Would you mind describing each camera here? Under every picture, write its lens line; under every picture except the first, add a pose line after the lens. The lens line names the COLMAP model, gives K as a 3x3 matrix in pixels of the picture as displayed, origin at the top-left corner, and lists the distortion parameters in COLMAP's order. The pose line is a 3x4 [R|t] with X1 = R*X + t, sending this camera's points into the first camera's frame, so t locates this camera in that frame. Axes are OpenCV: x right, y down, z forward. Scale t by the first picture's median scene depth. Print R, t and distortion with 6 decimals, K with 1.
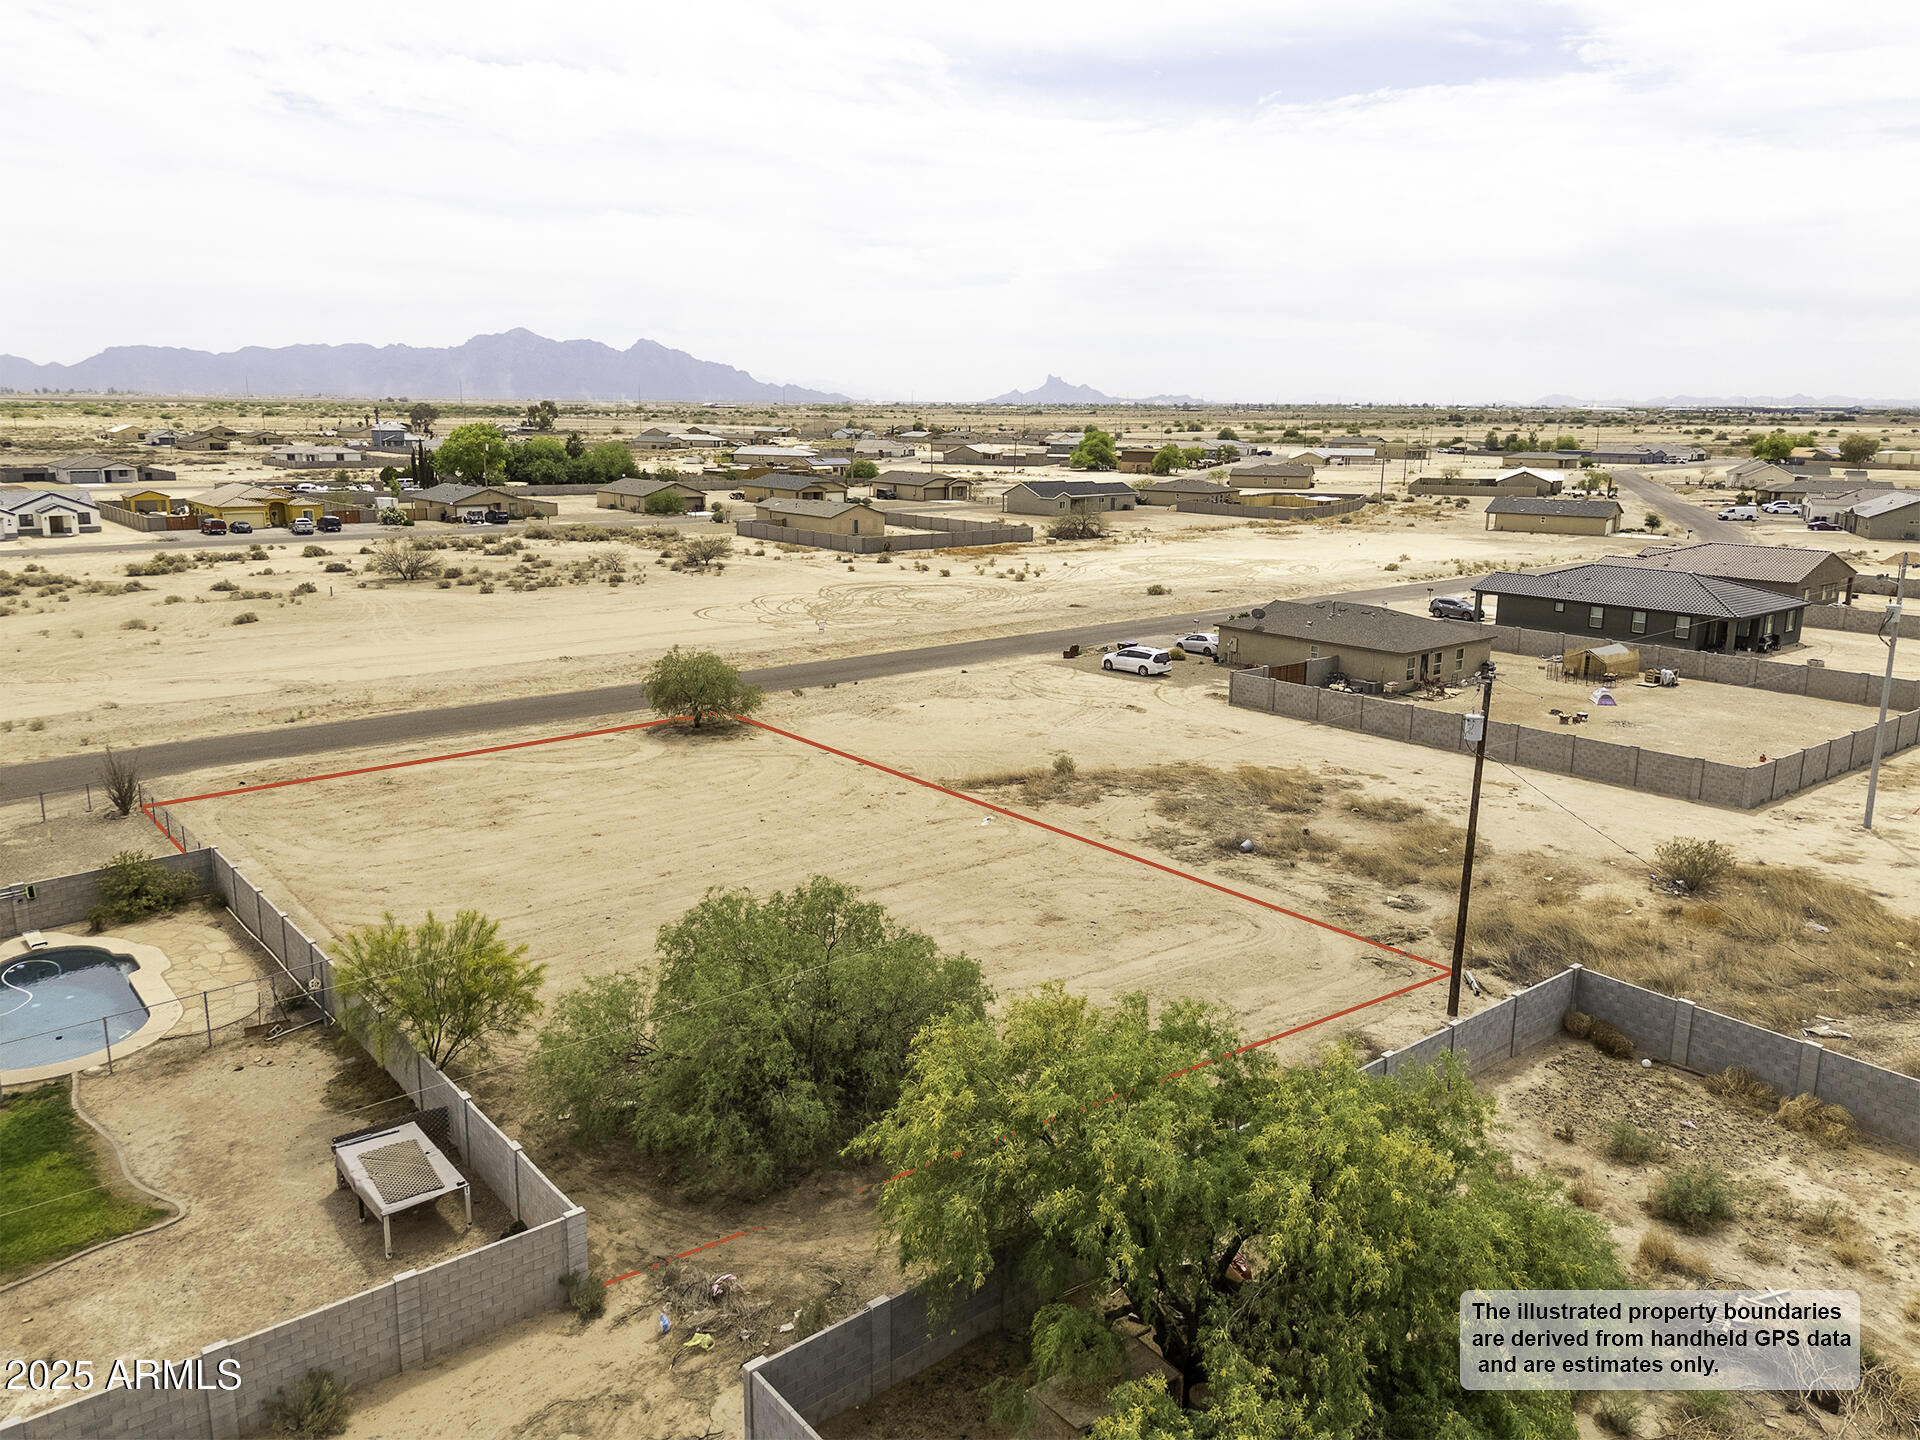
lens RADIAL K [[1415.5, 0, 960.8], [0, 1415.5, 725.5], [0, 0, 1]] dist [0.078567, -0.073104]
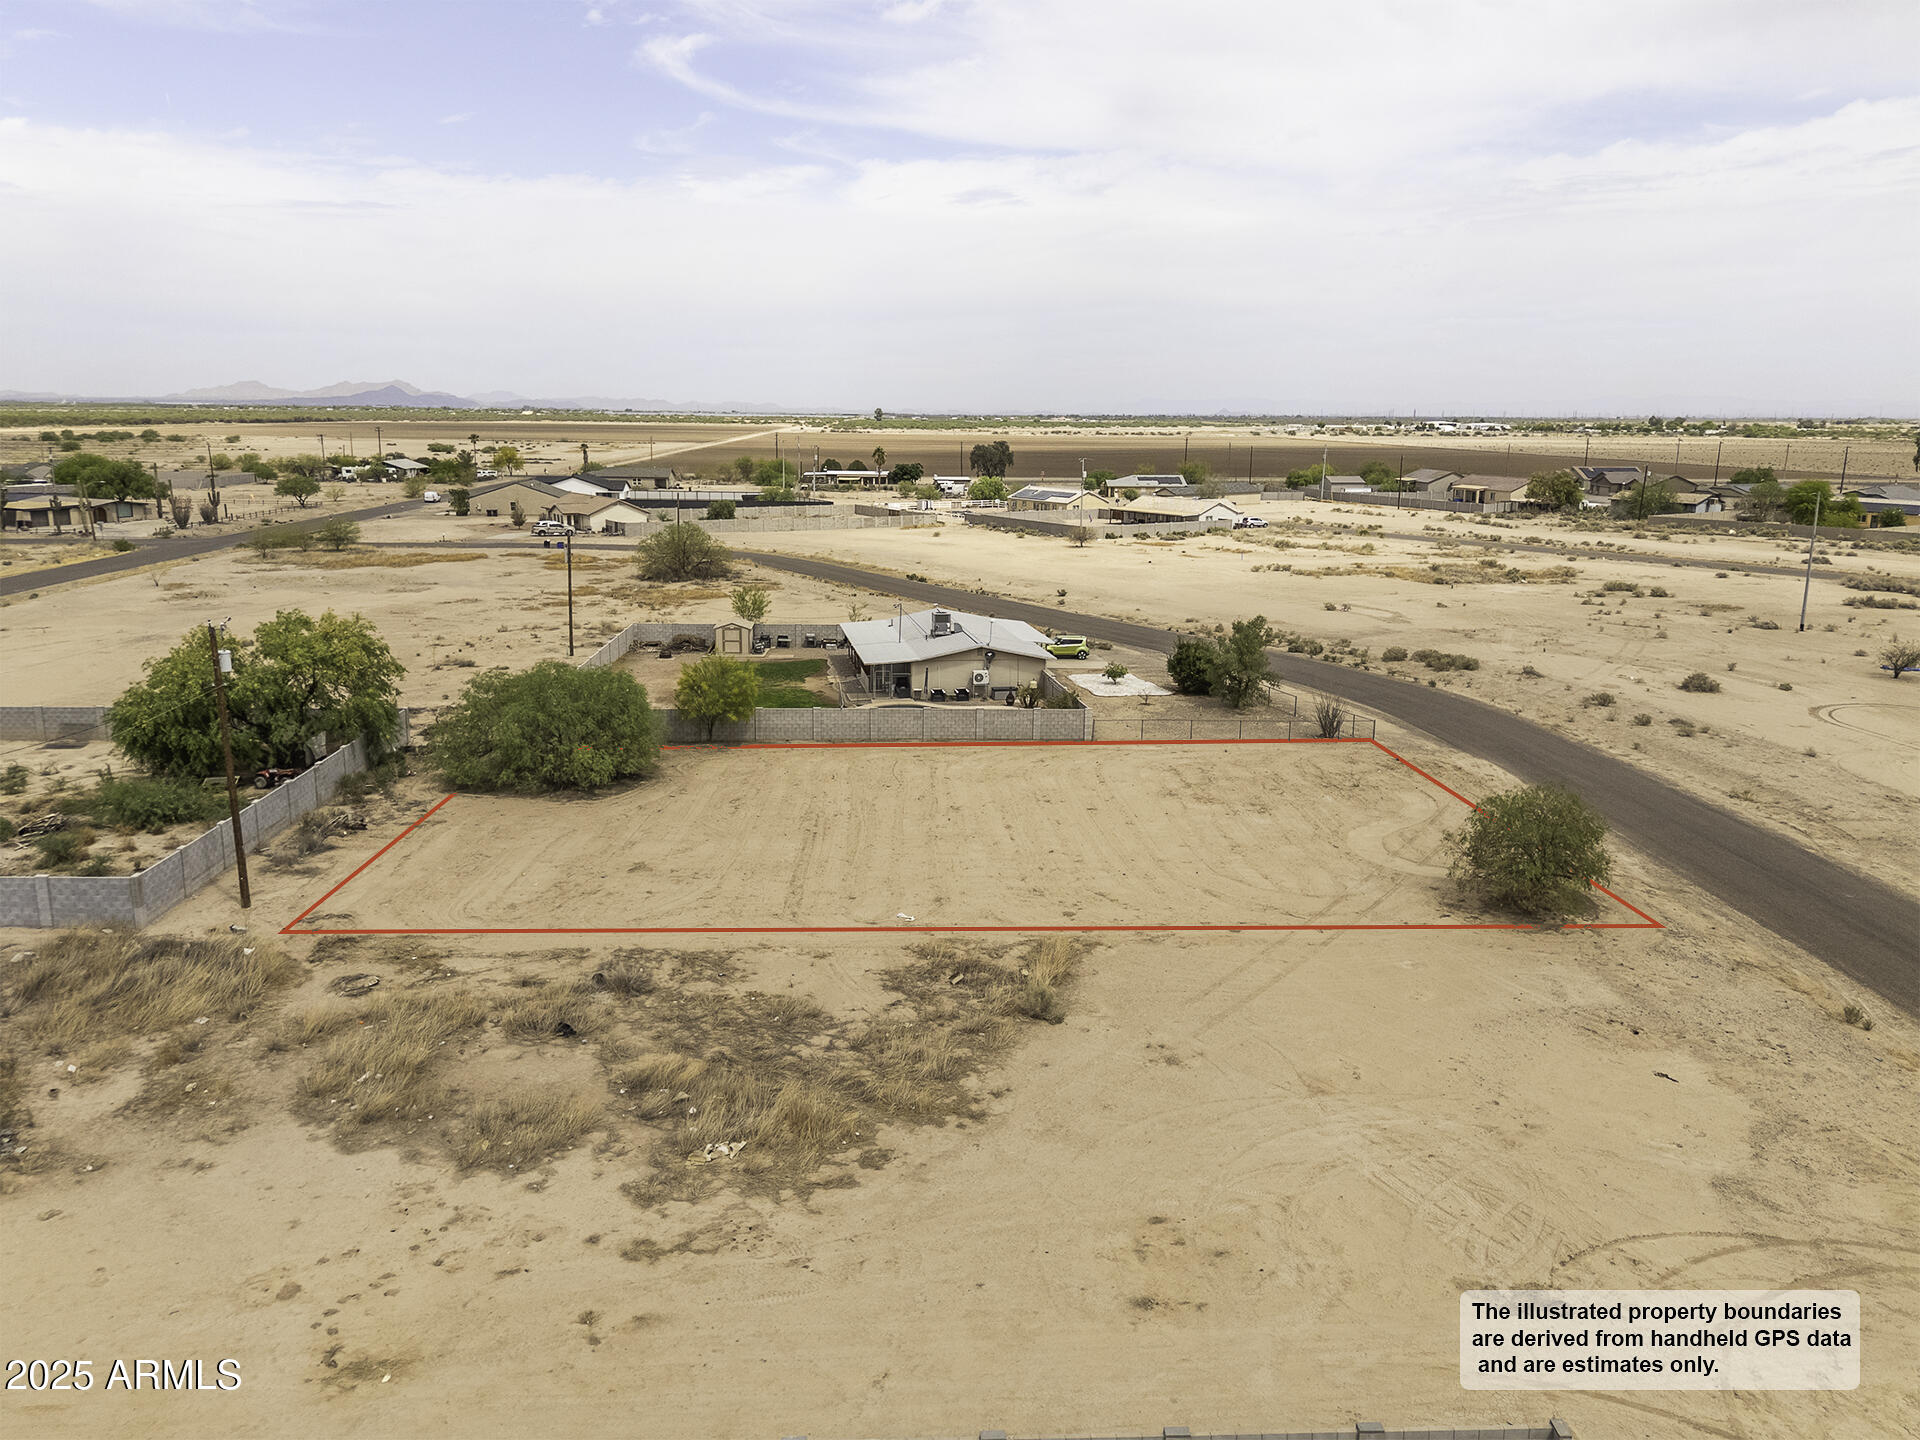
lens RADIAL K [[1415.5, 0, 964.8], [0, 1415.5, 701.6], [0, 0, 1]] dist [0.078567, -0.073104]
pose [[-0.597340, 0.146756, -0.788446, 0.528495], [-0.192533, 0.928123, 0.318621, -0.267090], [0.778534, 0.342127, -0.526149, 1.189195]]
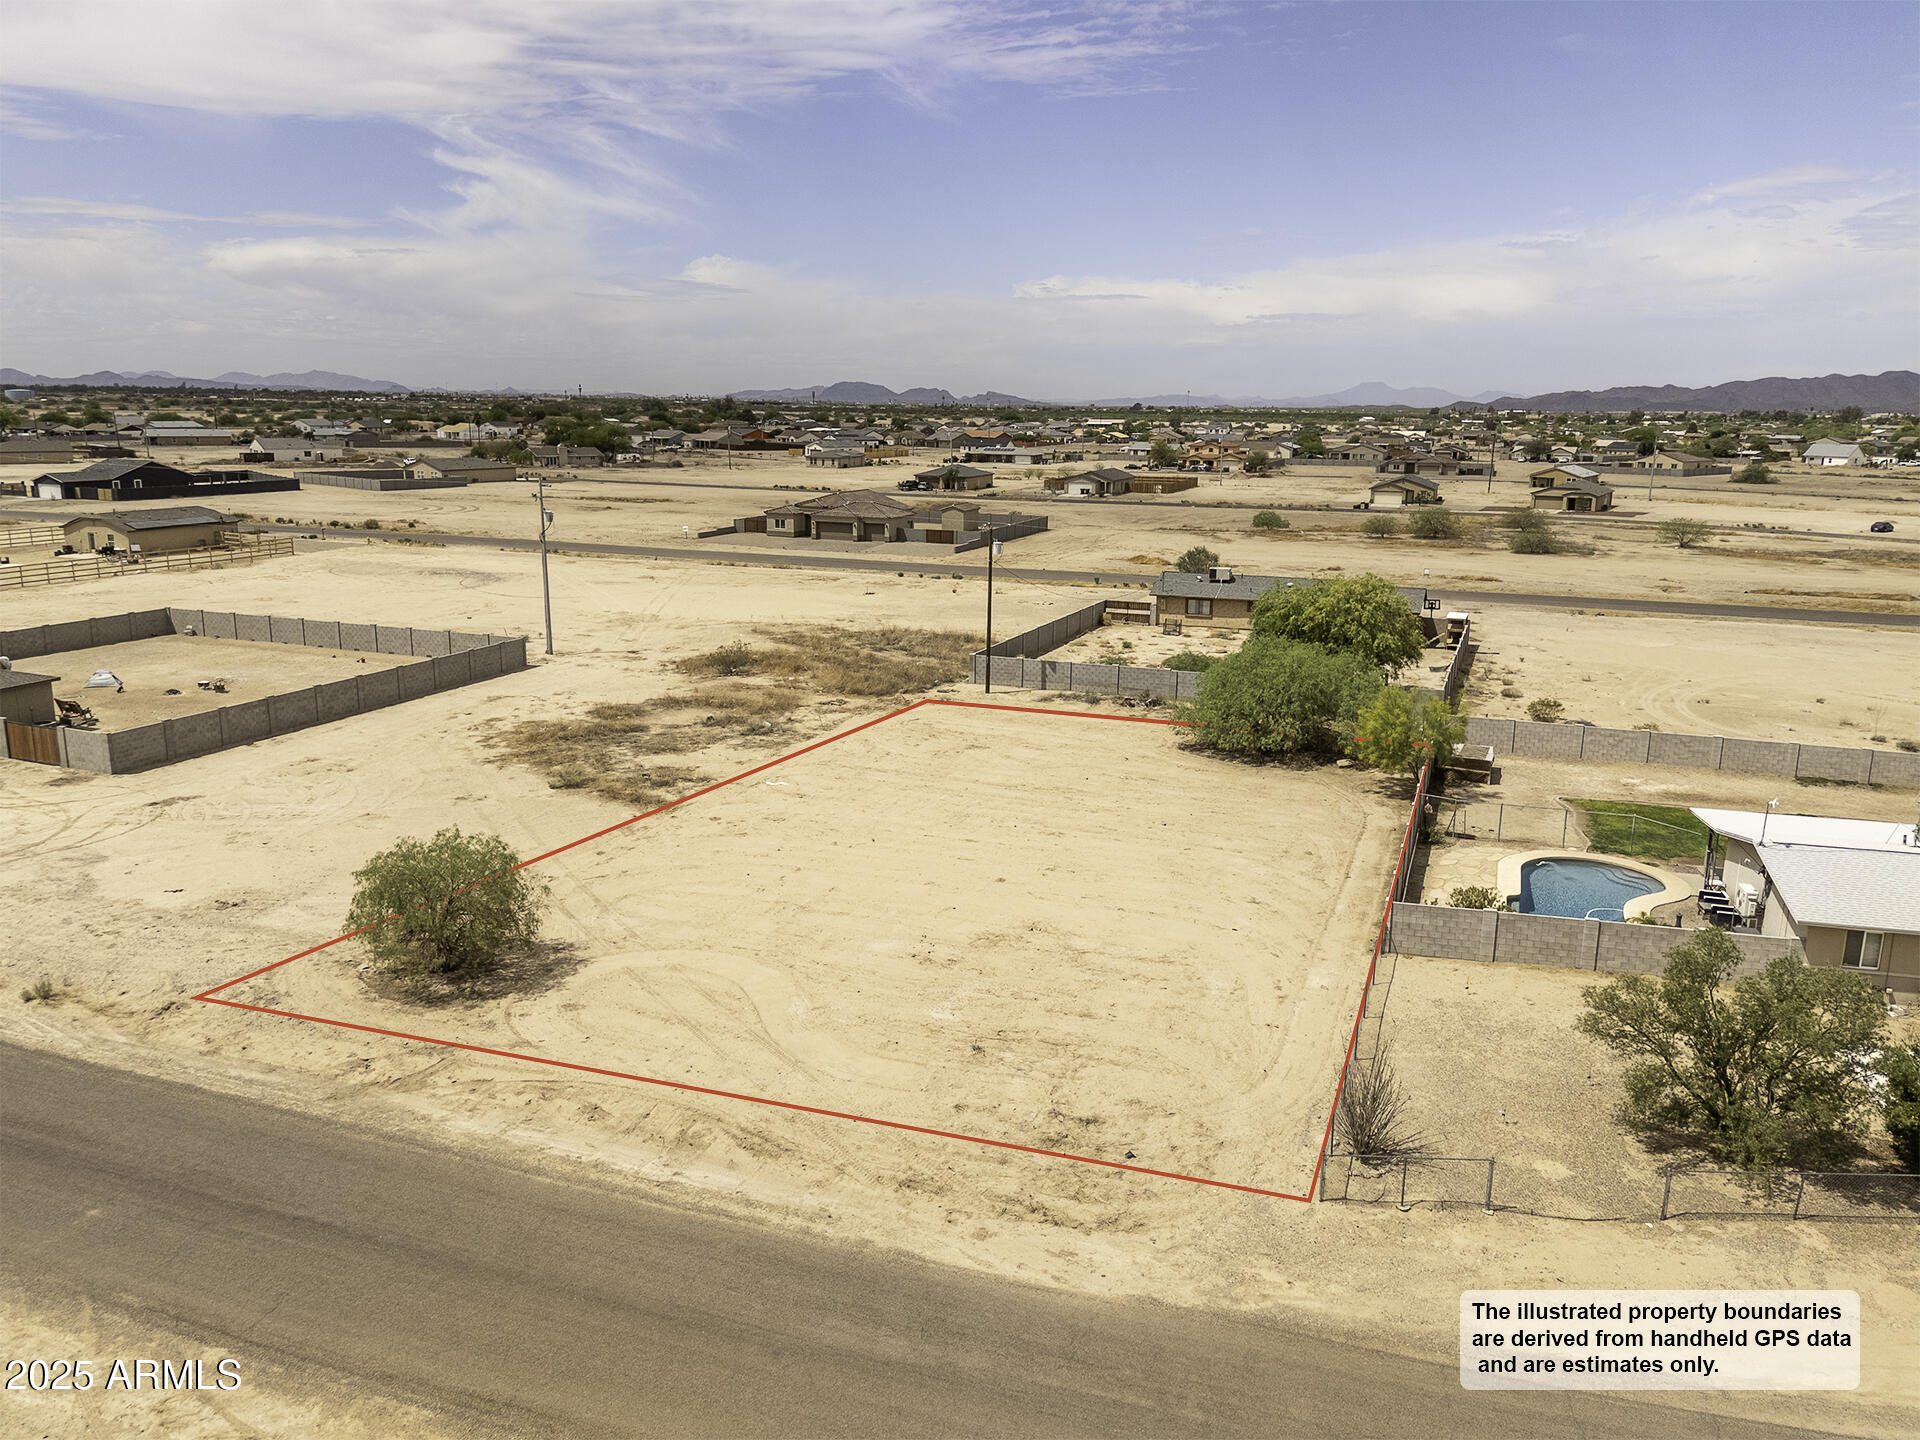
lens RADIAL K [[1415.5, 0, 961.9], [0, 1415.5, 718.4], [0, 0, 1]] dist [0.078567, -0.073104]
pose [[-0.495935, -0.205411, 0.843715, -0.785146], [0.175490, 0.927862, 0.329051, -0.253620], [-0.850442, 0.311252, -0.424112, 1.103941]]
